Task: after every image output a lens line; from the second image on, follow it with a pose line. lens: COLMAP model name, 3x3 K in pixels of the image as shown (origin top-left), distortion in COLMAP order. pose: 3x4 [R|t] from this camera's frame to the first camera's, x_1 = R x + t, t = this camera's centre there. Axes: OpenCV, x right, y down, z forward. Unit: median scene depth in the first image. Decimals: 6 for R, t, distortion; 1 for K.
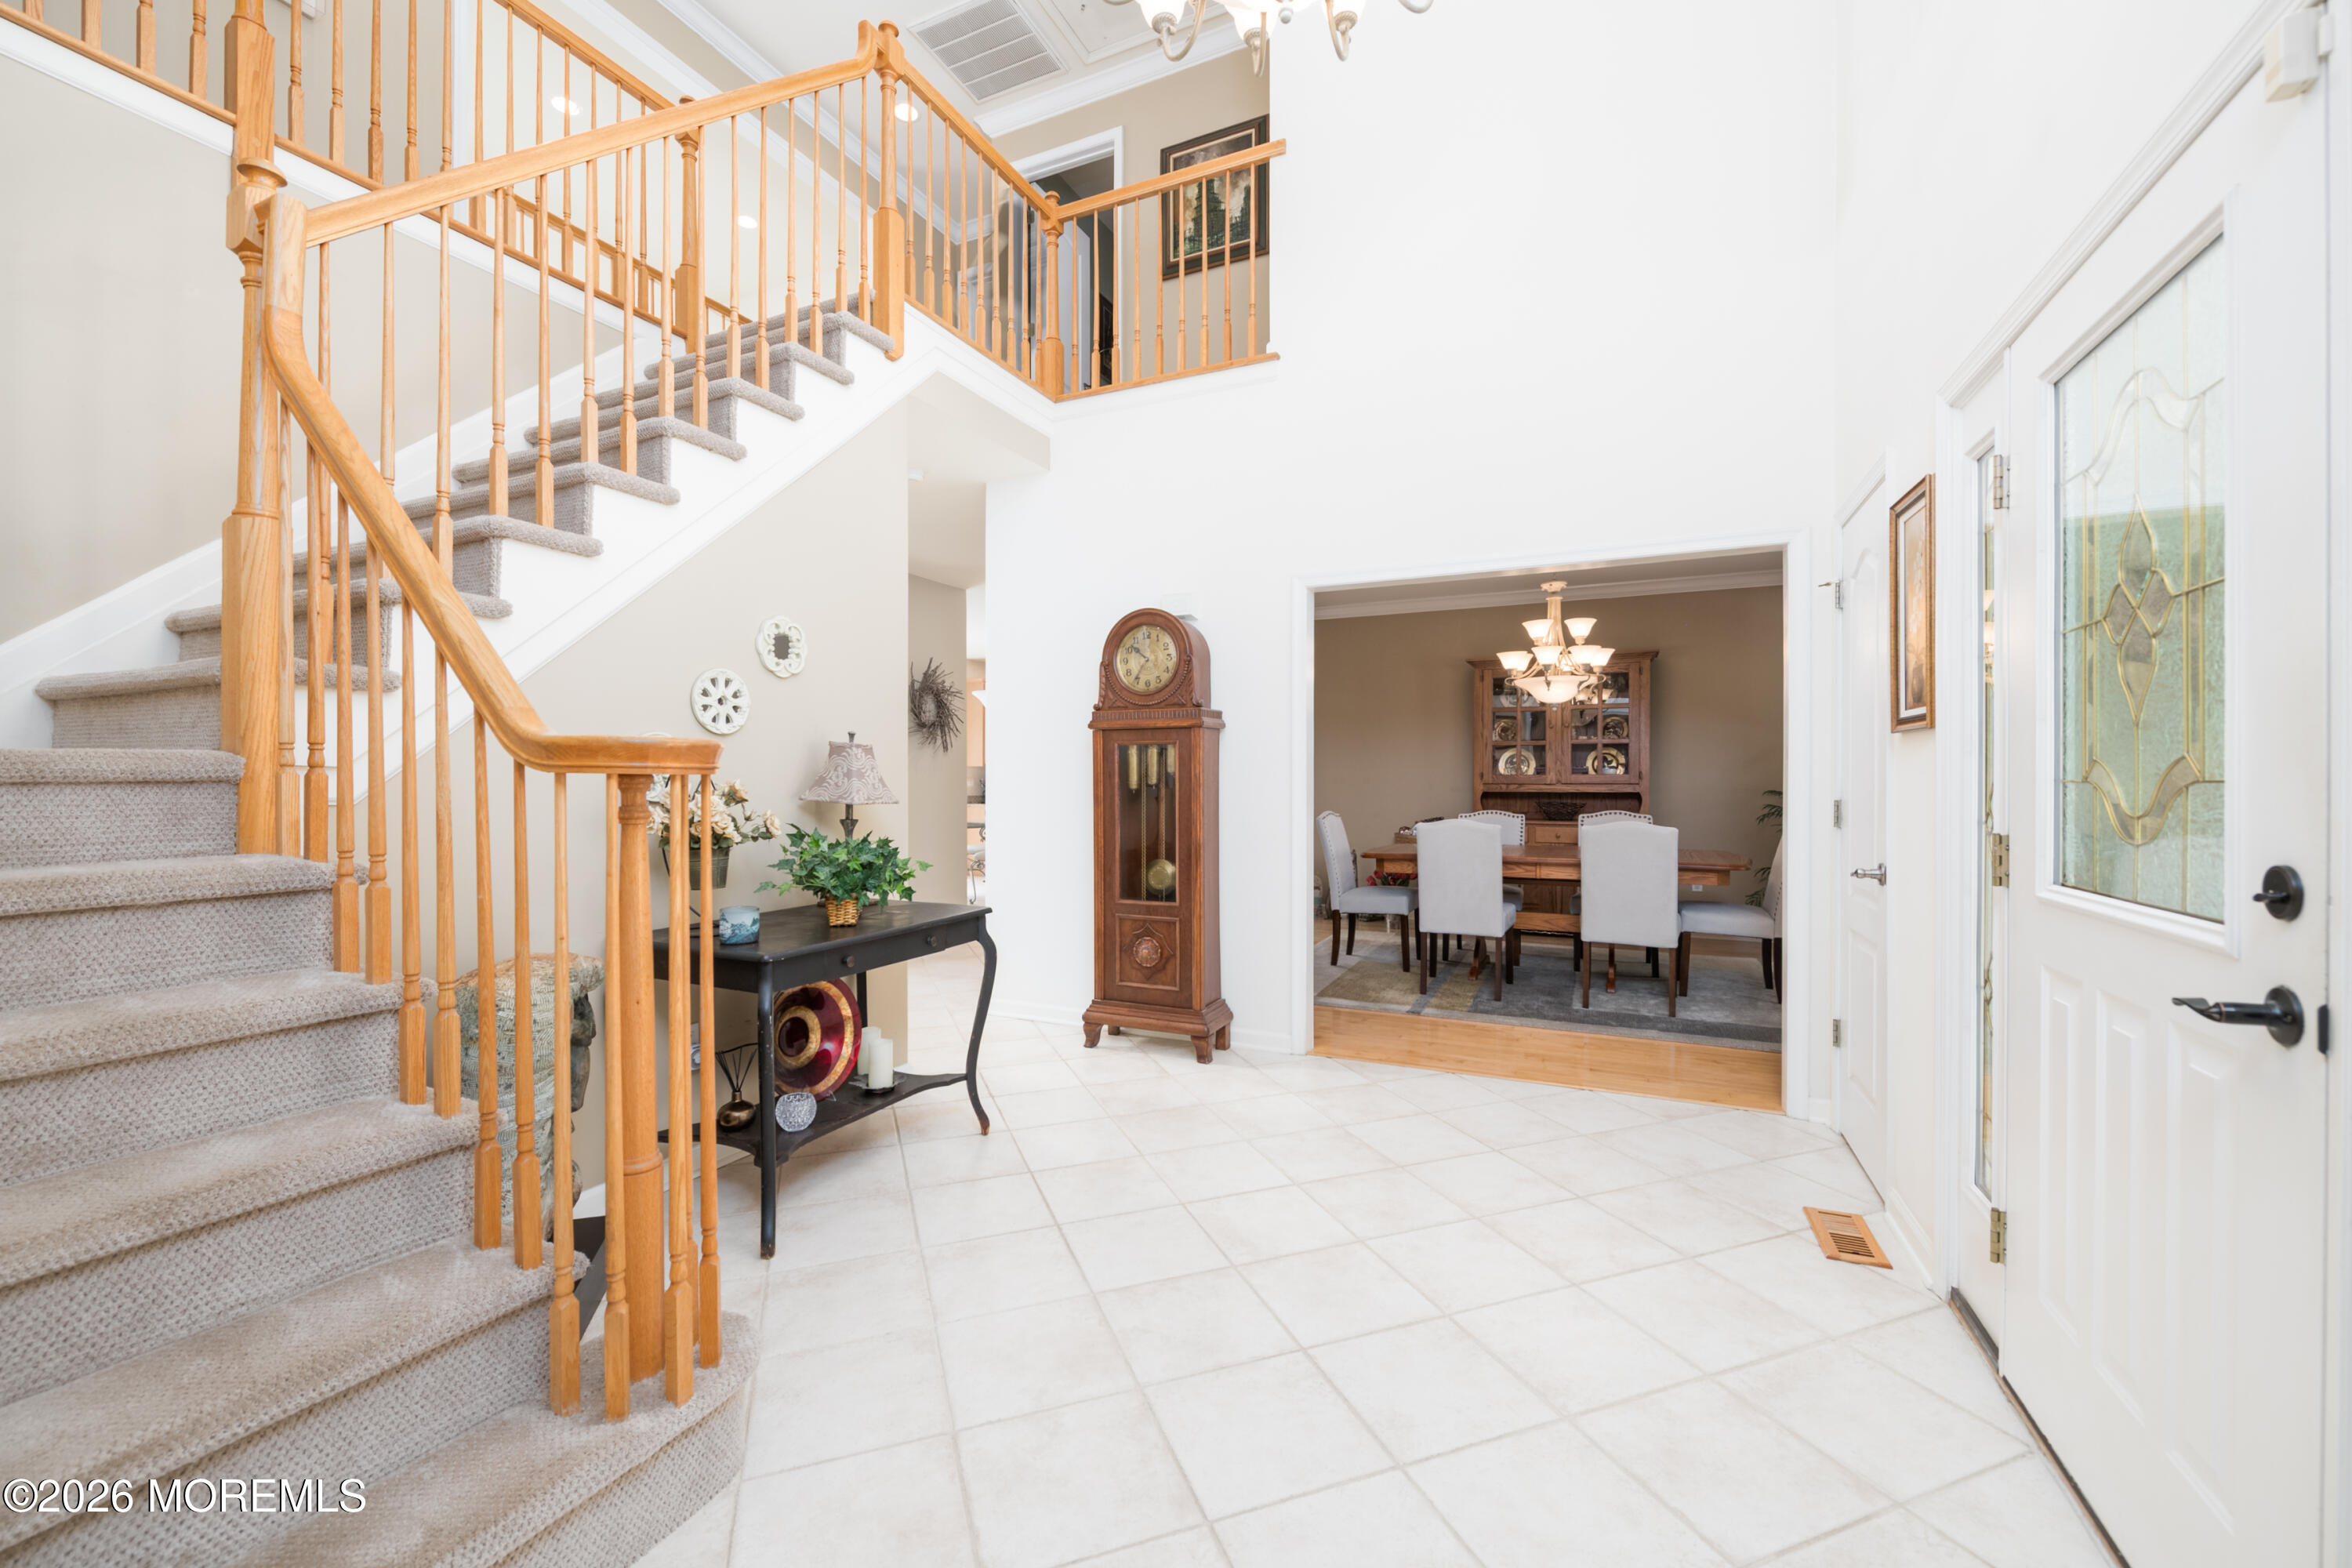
lens RADIAL K [[934.5, 0, 1177.8], [0, 934.5, 781.5], [0, 0, 1]] dist [-0.001908, -0.000067]
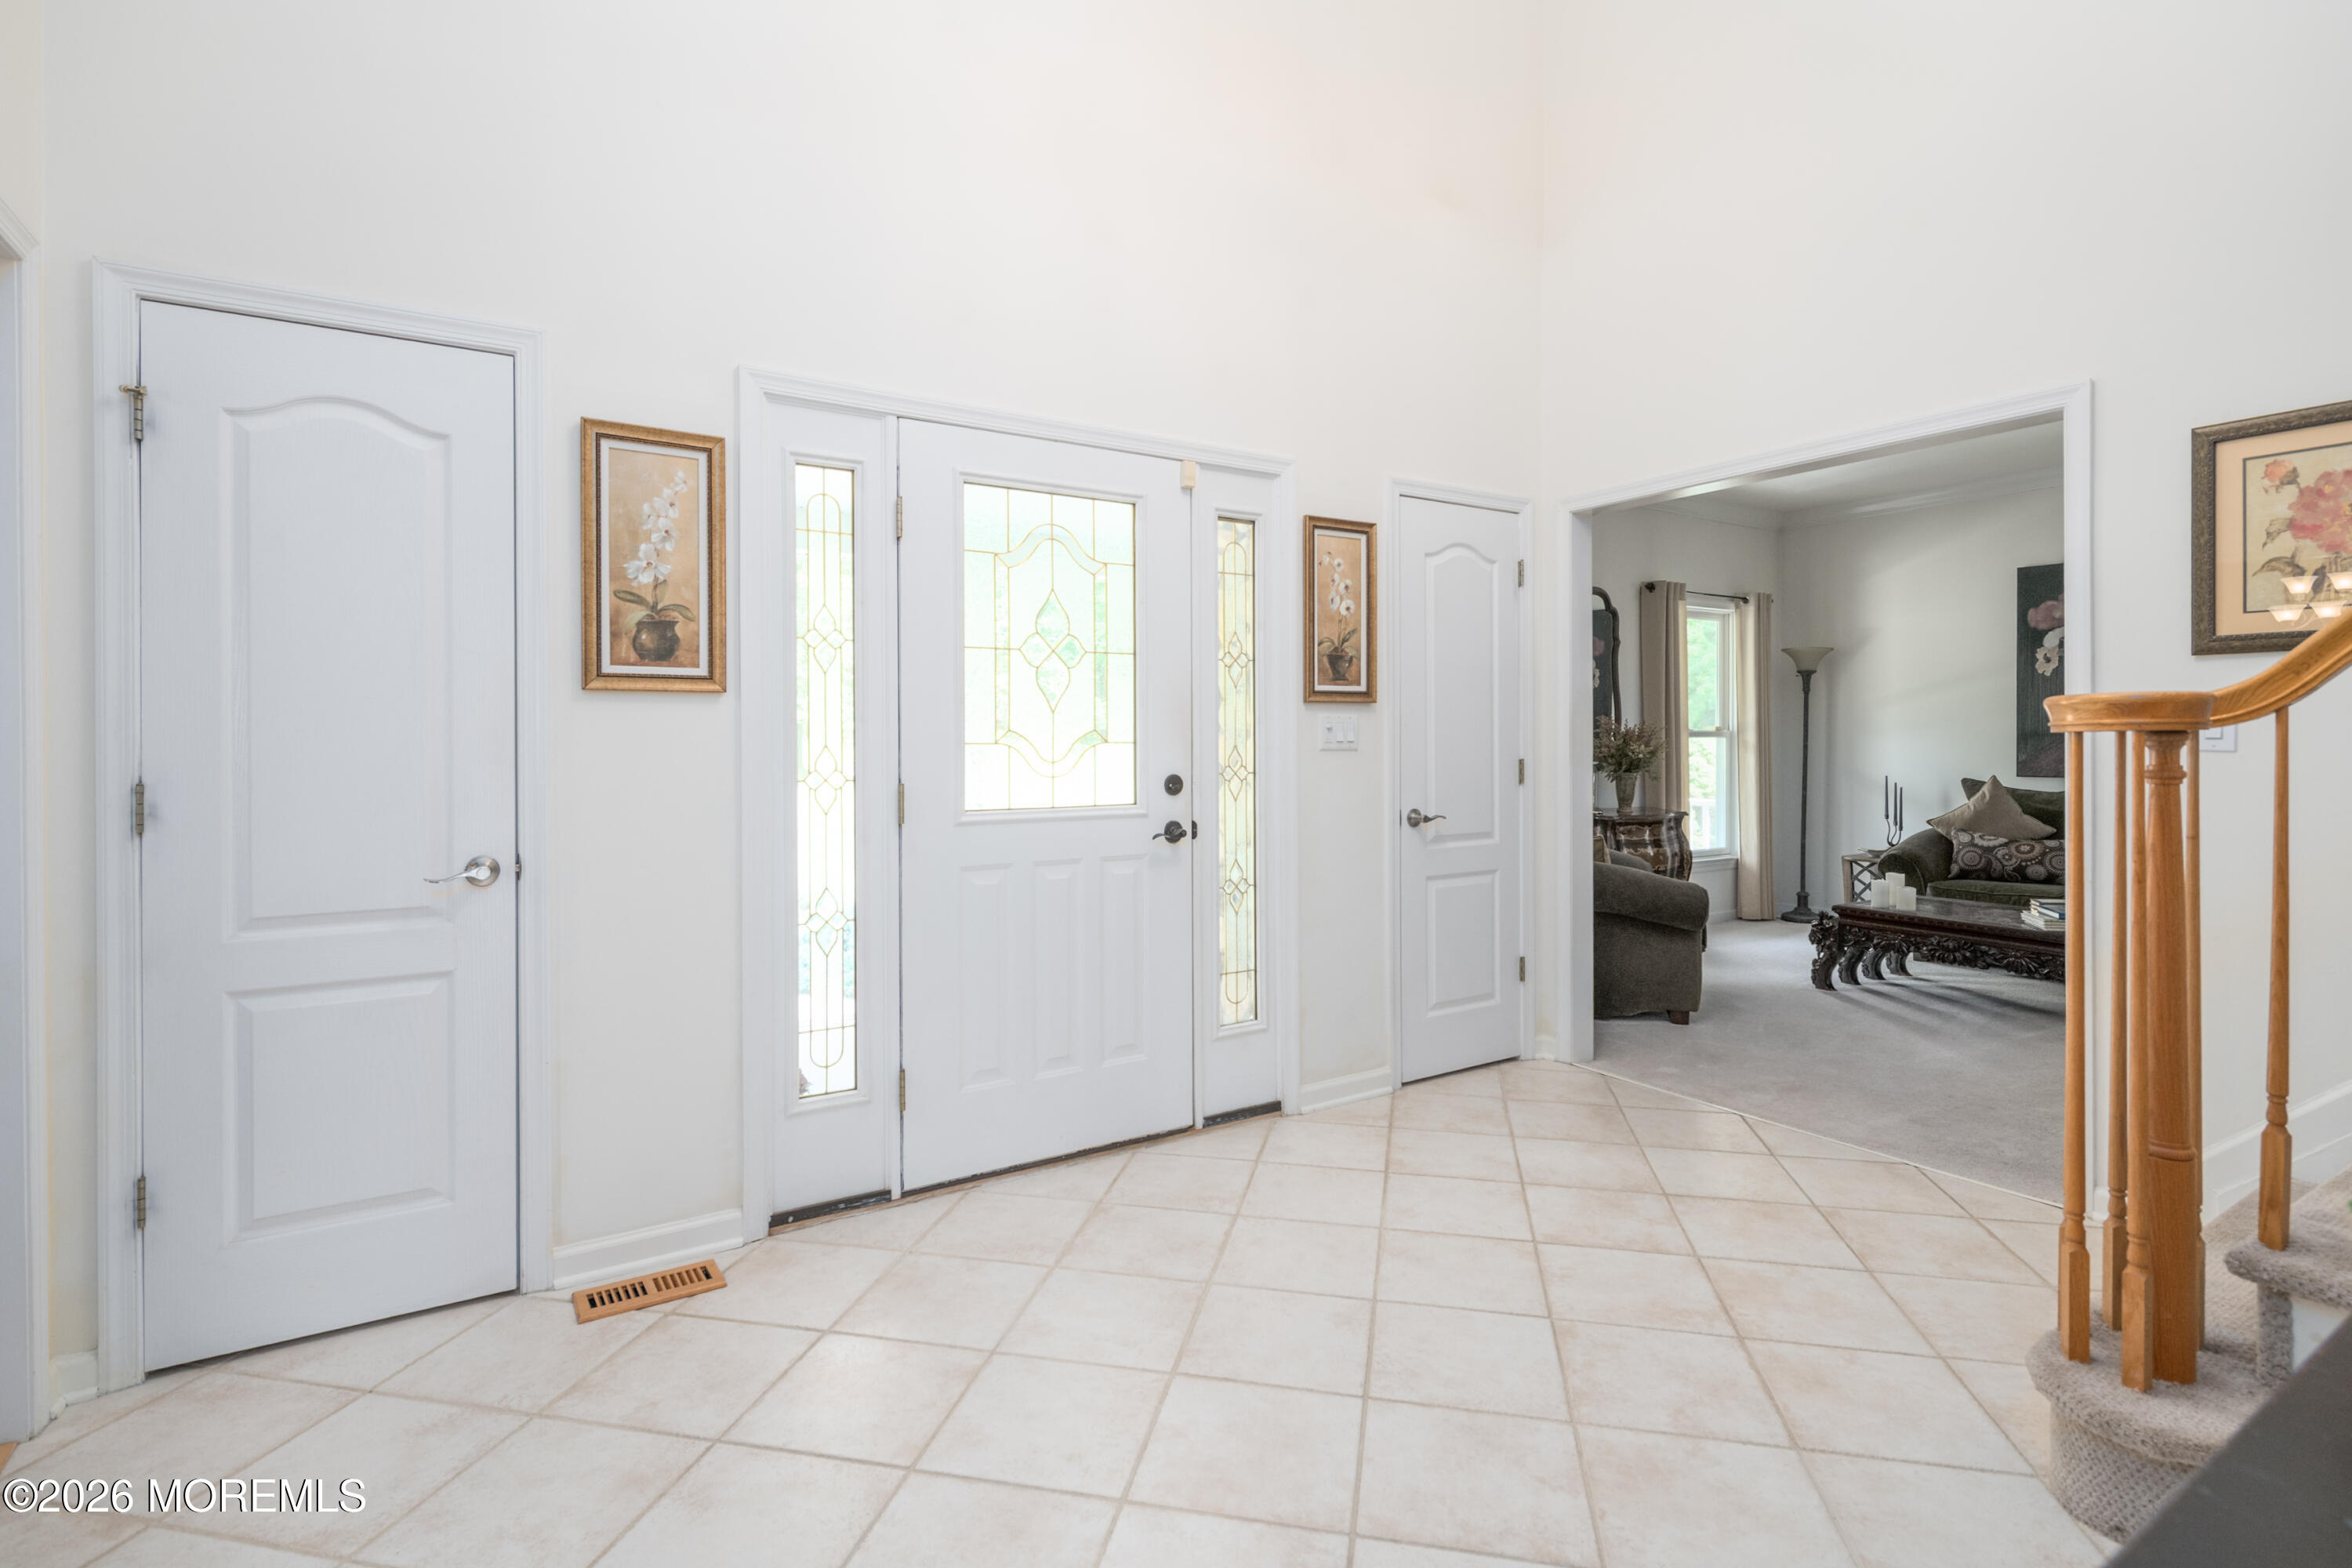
lens RADIAL K [[1122.5, 0, 1178.5], [0, 1122.5, 735.1], [0, 0, 1]] dist [-0.001238, -0.000141]
pose [[-0.841714, 0.008943, 0.539850, -0.246224], [0.008483, 0.999958, -0.003340, -0.004583], [-0.539858, 0.001768, -0.841755, 1.683110]]
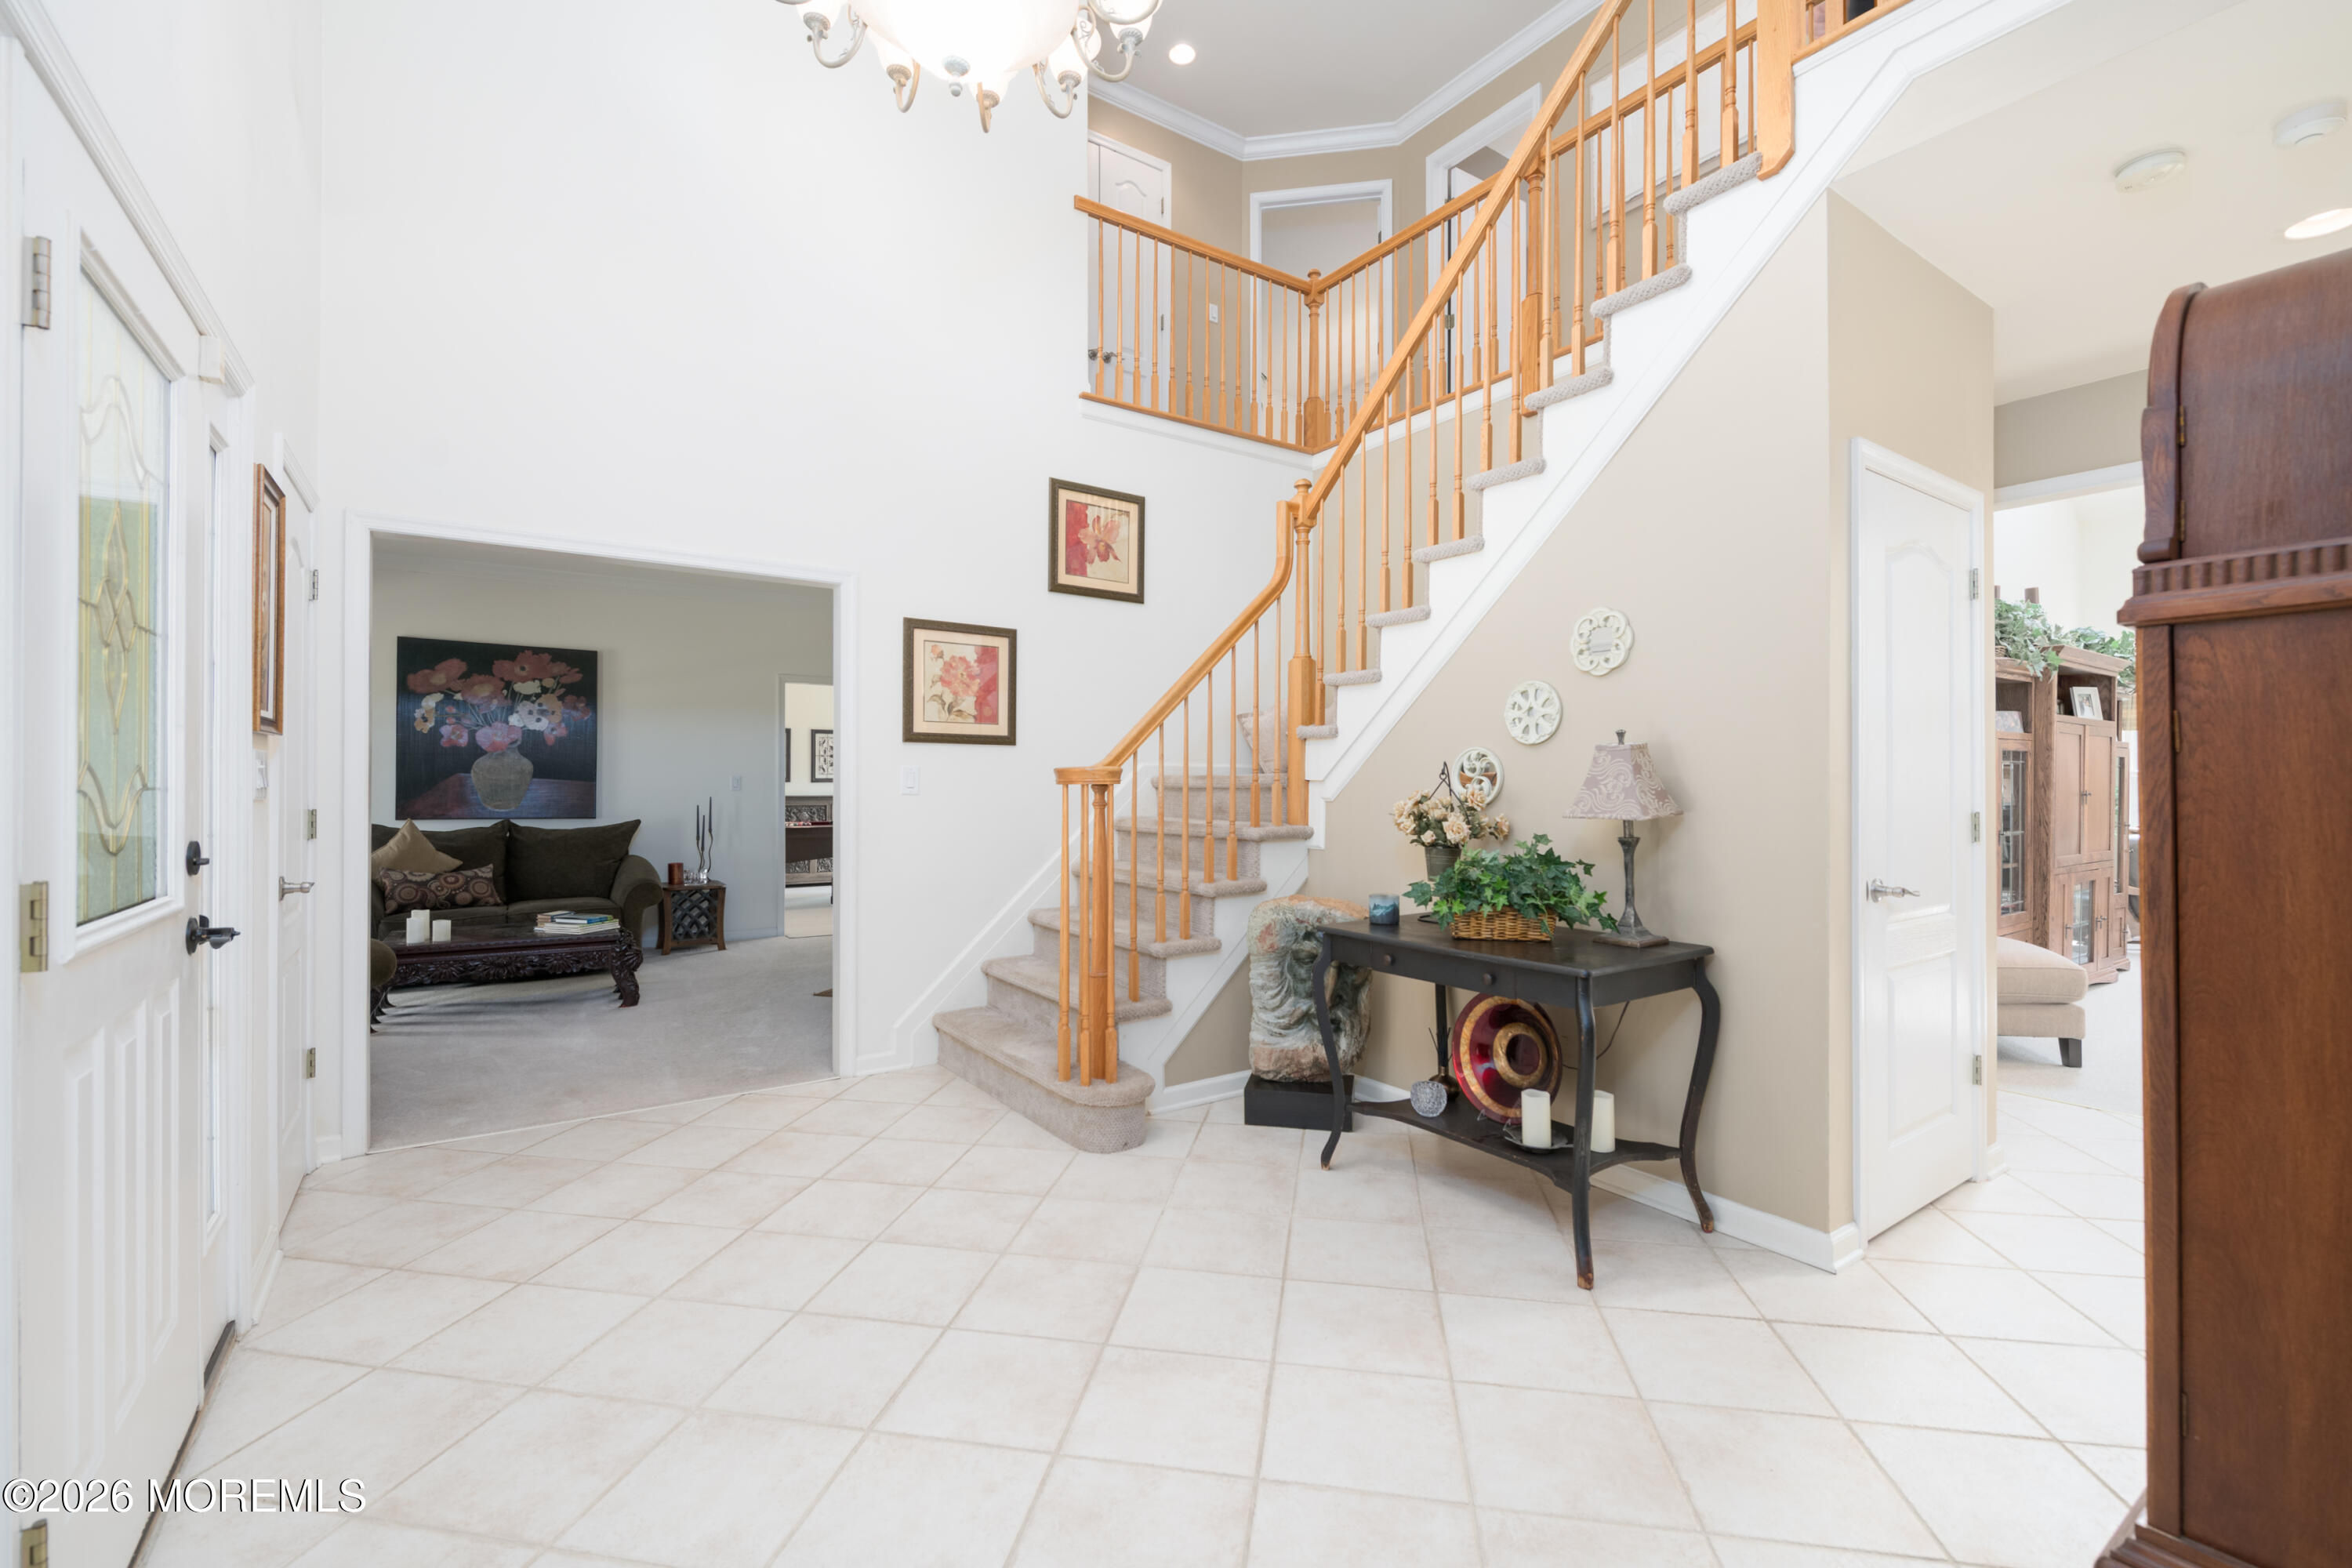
lens RADIAL K [[998.4, 0, 1175.3], [0, 998.4, 783.7], [0, 0, 1]] dist [0.002749, 0.000152]
pose [[-0.505029, -0.000319, -0.863102, 0.837286], [-0.003740, 0.999991, 0.001818, -0.008604], [0.863094, 0.004146, -0.505026, 1.530597]]
